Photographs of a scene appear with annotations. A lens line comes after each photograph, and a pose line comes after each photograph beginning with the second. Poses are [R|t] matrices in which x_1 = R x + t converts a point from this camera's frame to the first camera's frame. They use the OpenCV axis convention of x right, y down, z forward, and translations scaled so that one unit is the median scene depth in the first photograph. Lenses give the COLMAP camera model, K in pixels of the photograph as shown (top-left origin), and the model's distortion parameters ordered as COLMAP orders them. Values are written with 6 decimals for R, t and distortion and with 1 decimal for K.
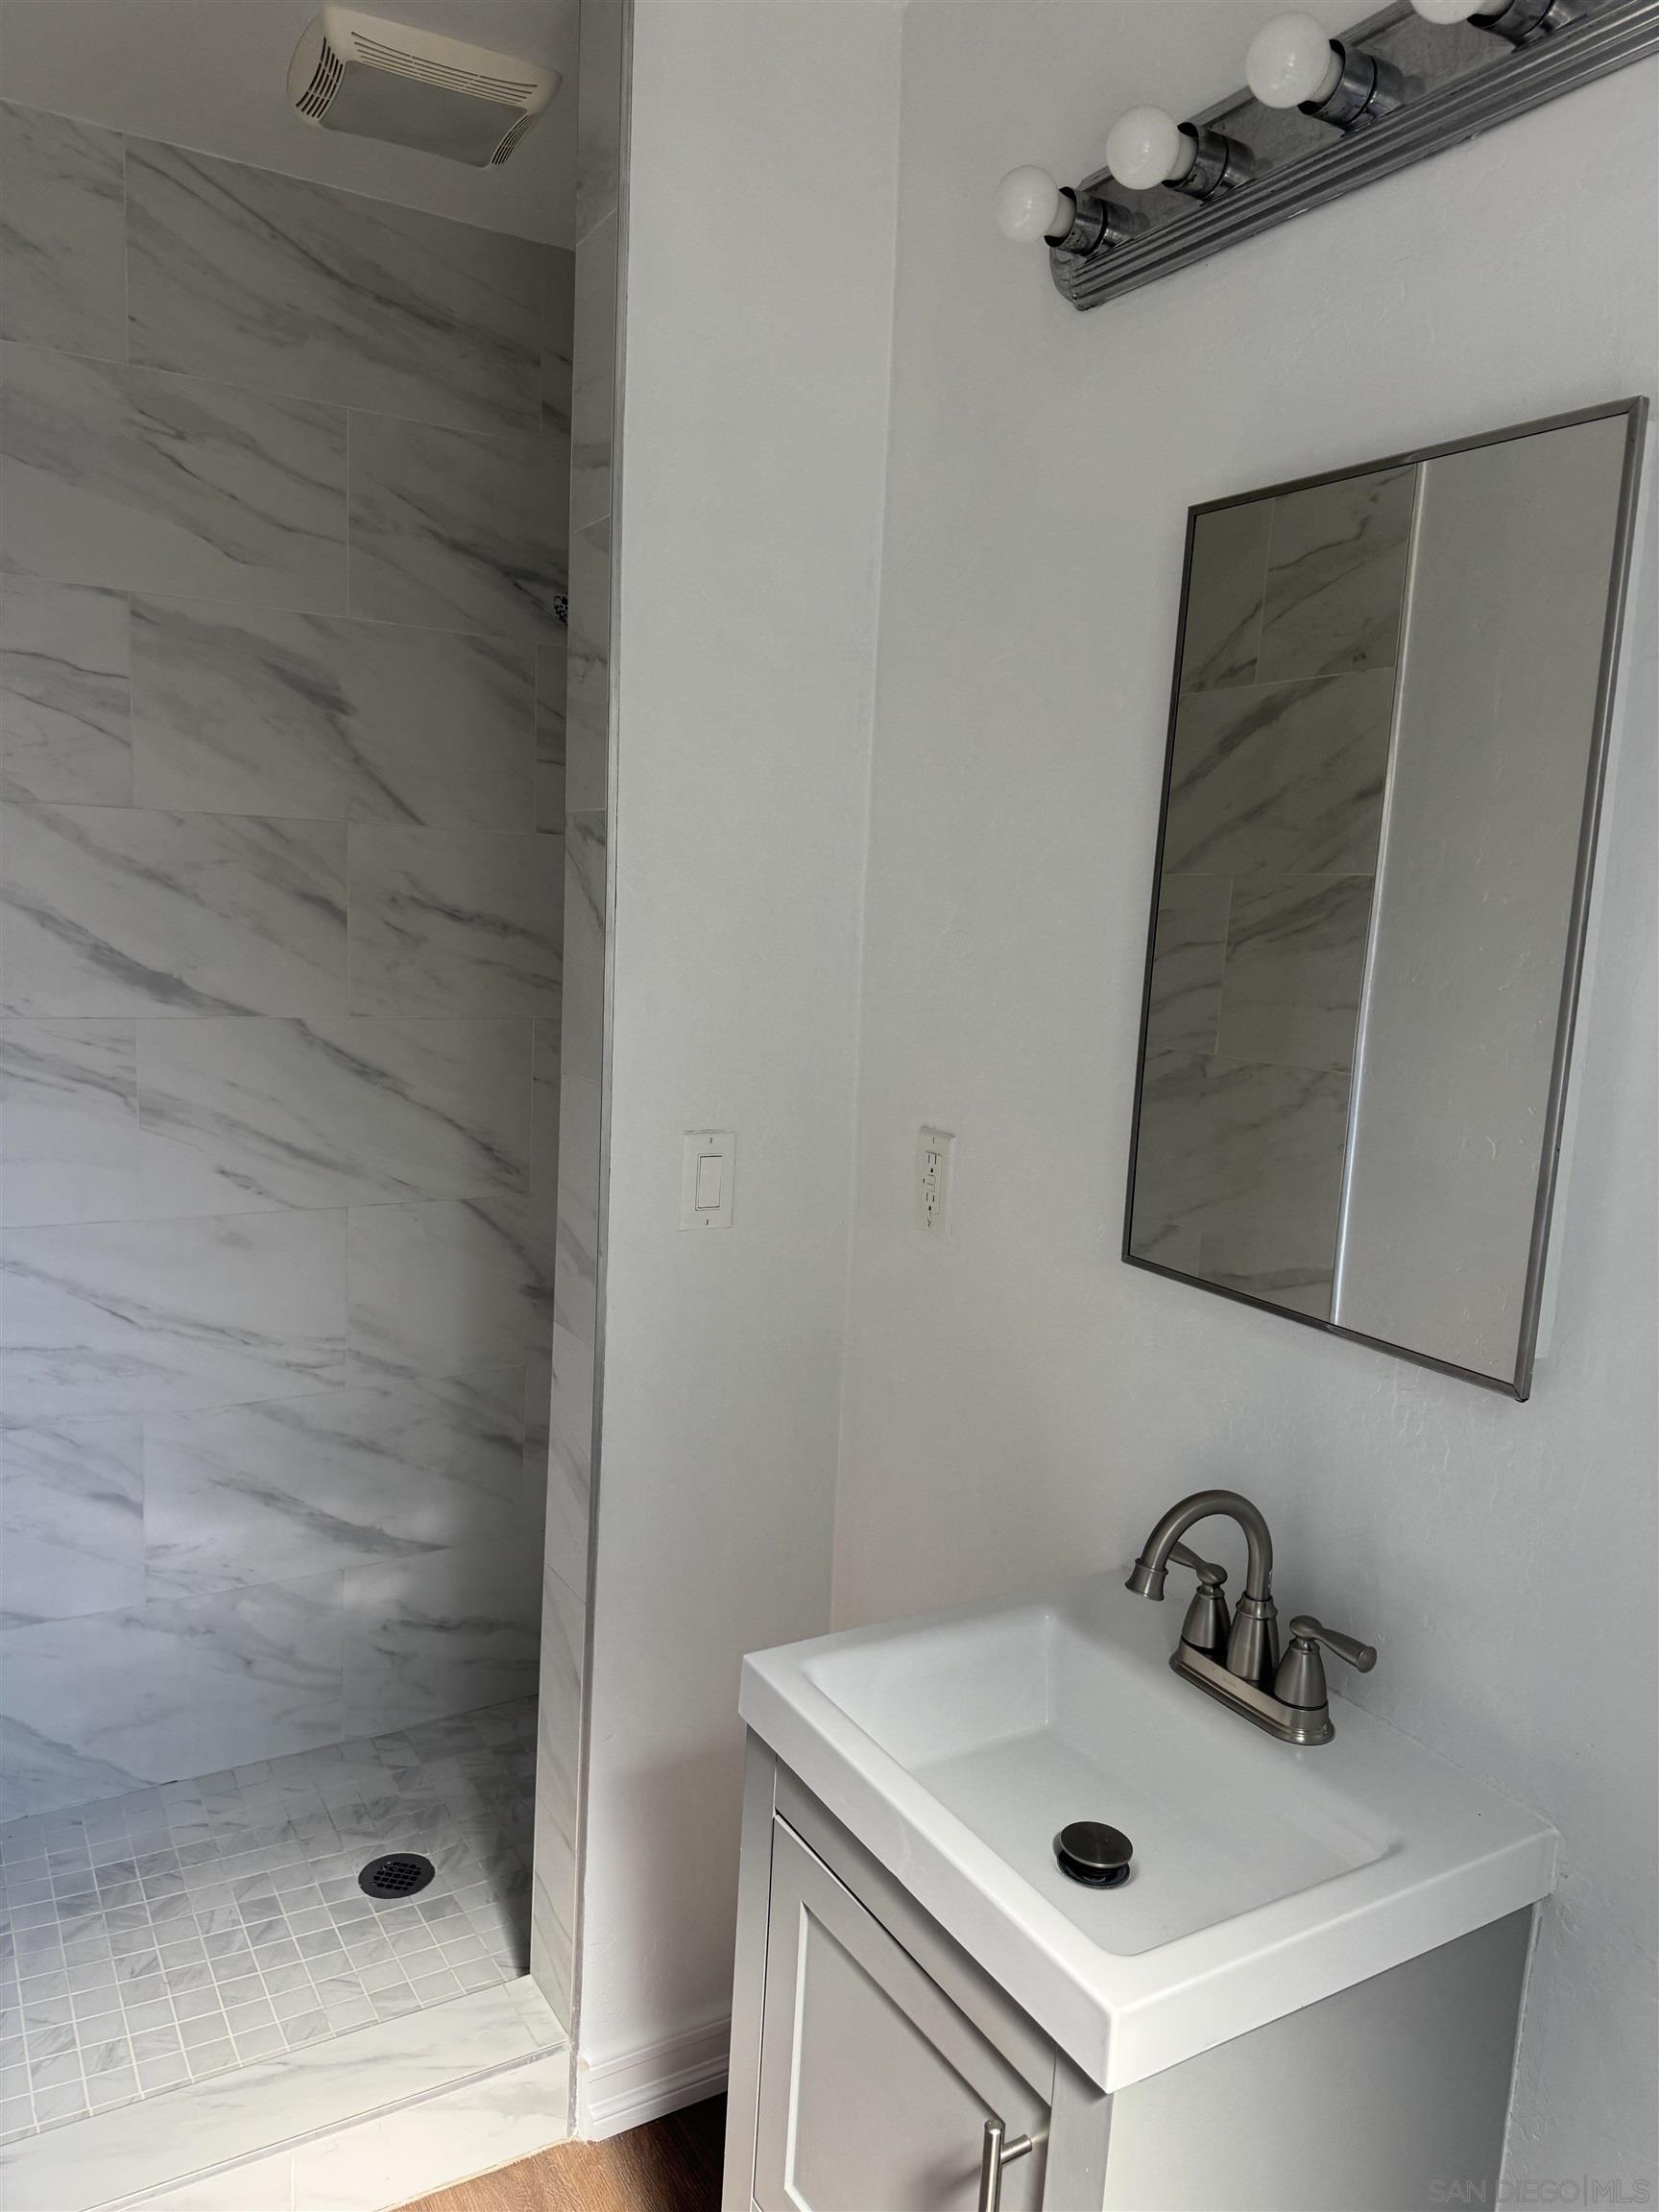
lens RADIAL K [[1539.6, 0, 829.5], [0, 1539.6, 1106.0], [0, 0, 1]] dist [0.077376, -0.084641]
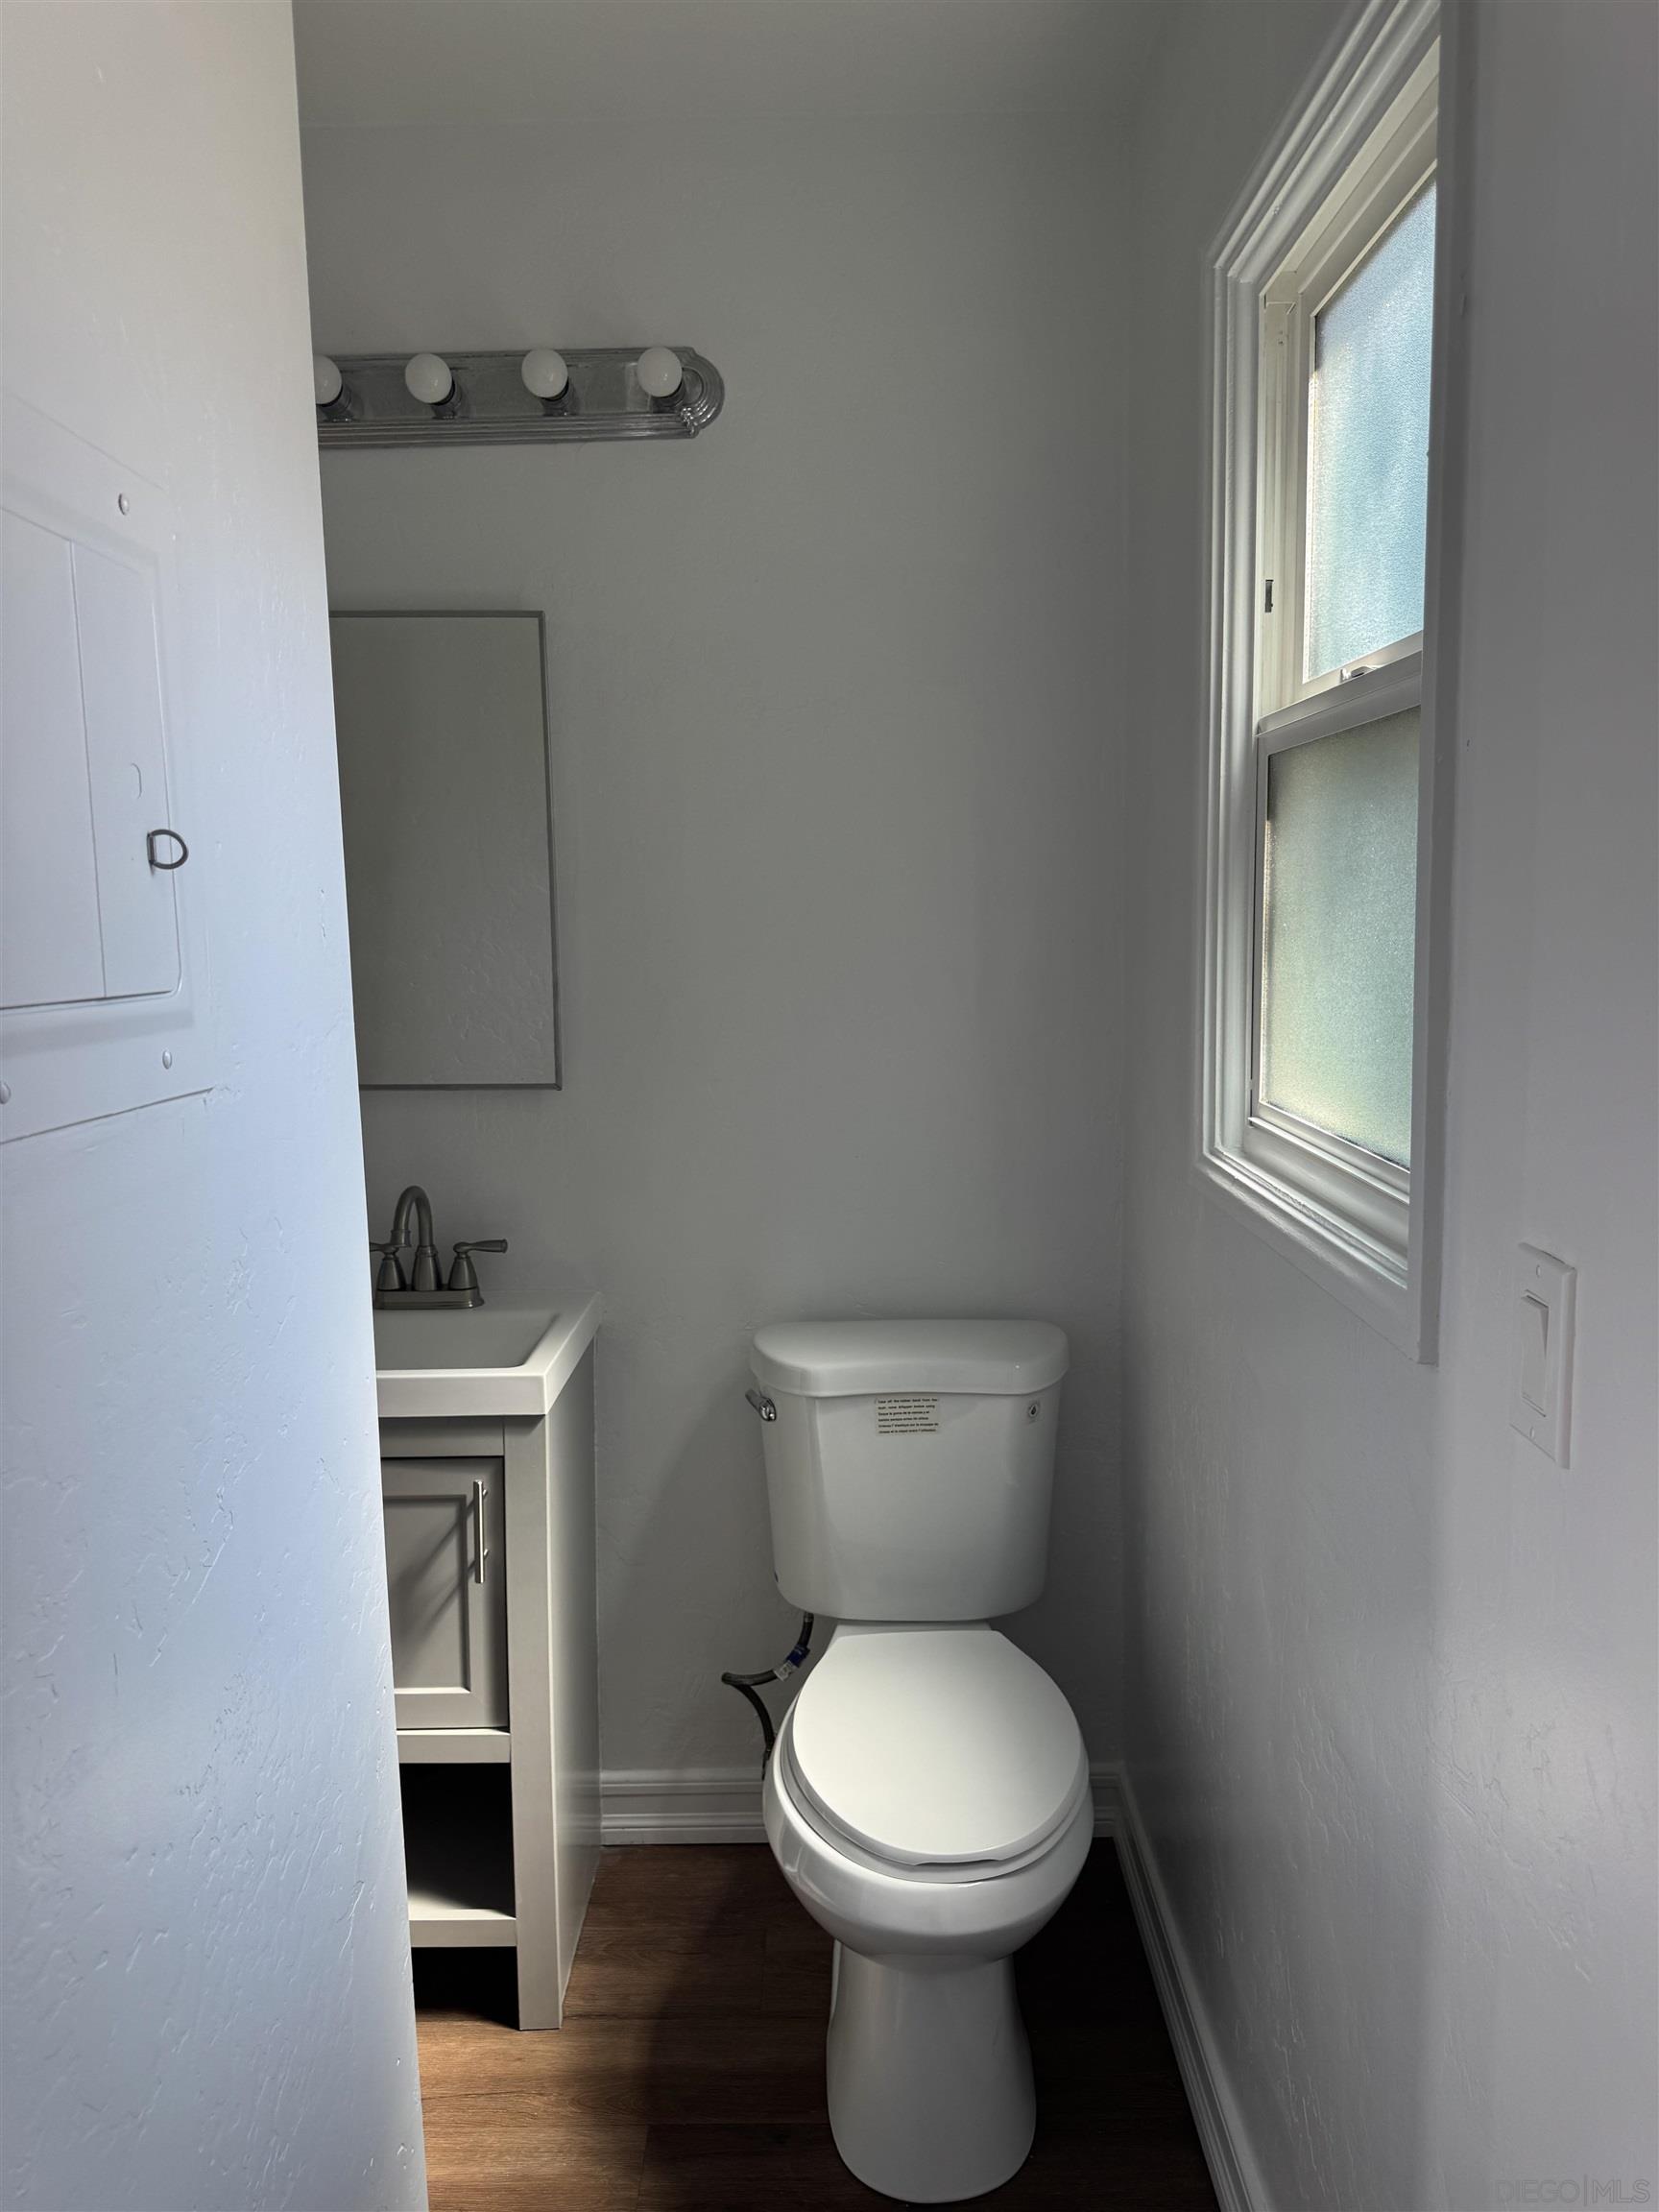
lens RADIAL K [[1539.6, 0, 829.5], [0, 1539.6, 1106.0], [0, 0, 1]] dist [0.077376, -0.084641]
pose [[0.508804, -0.161138, 0.845667, -1.029820], [0.147873, 0.984085, 0.098544, 0.056795], [-0.848087, 0.074912, 0.524535, -0.347906]]
